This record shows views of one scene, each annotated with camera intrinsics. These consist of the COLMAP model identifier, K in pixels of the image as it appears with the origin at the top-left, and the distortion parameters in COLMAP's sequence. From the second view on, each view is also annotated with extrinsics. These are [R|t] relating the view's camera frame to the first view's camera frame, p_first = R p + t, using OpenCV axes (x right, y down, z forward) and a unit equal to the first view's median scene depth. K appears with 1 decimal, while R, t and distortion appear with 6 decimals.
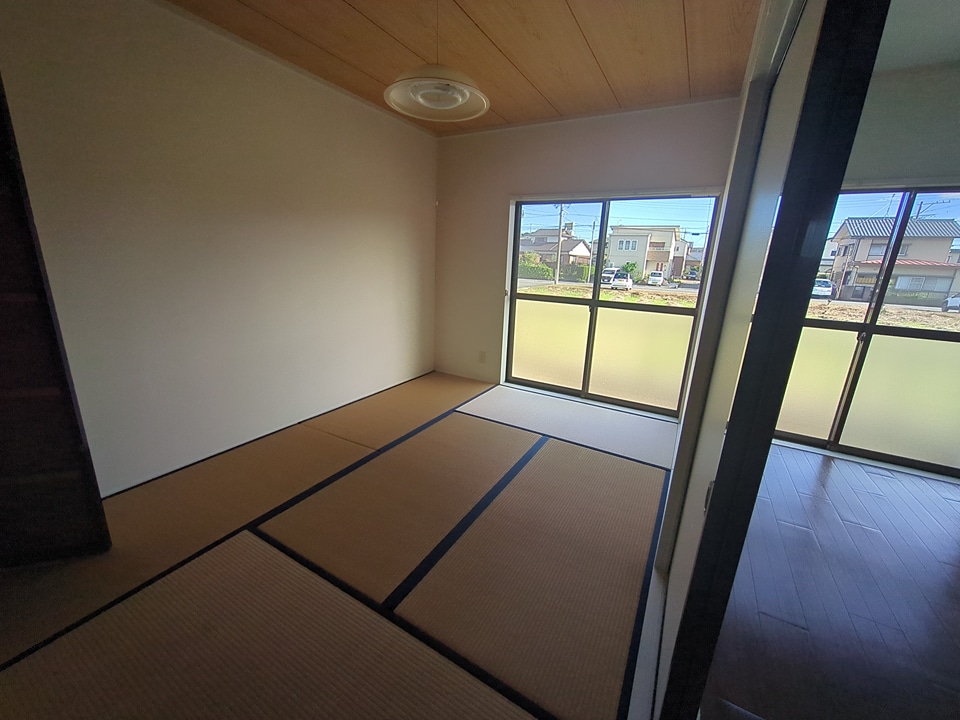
lens RADIAL K [[380.4, 0, 483.6], [0, 380.4, 359.2], [0, 0, 1]] dist [-0.002066, 0.000923]
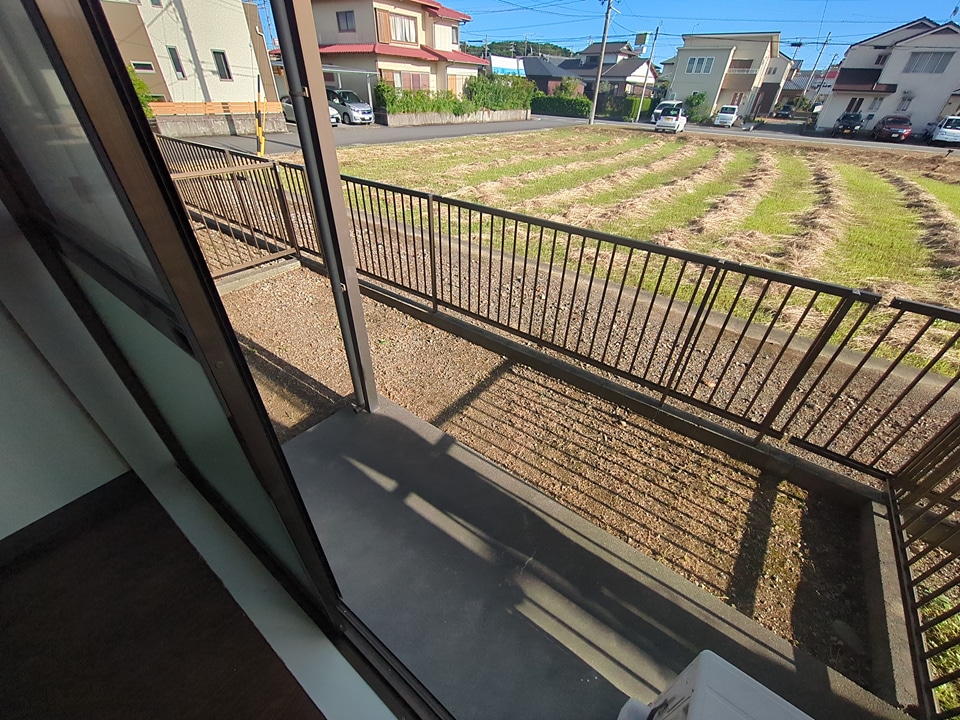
lens RADIAL K [[379.0, 0, 482.9], [0, 379.0, 358.9], [0, 0, 1]] dist [-0.002055, 0.000930]
pose [[0.993168, 0.062094, -0.098796, 0.098627], [-0.023411, 0.935476, 0.352613, -0.011963], [0.114317, -0.347891, 0.930539, 0.068544]]
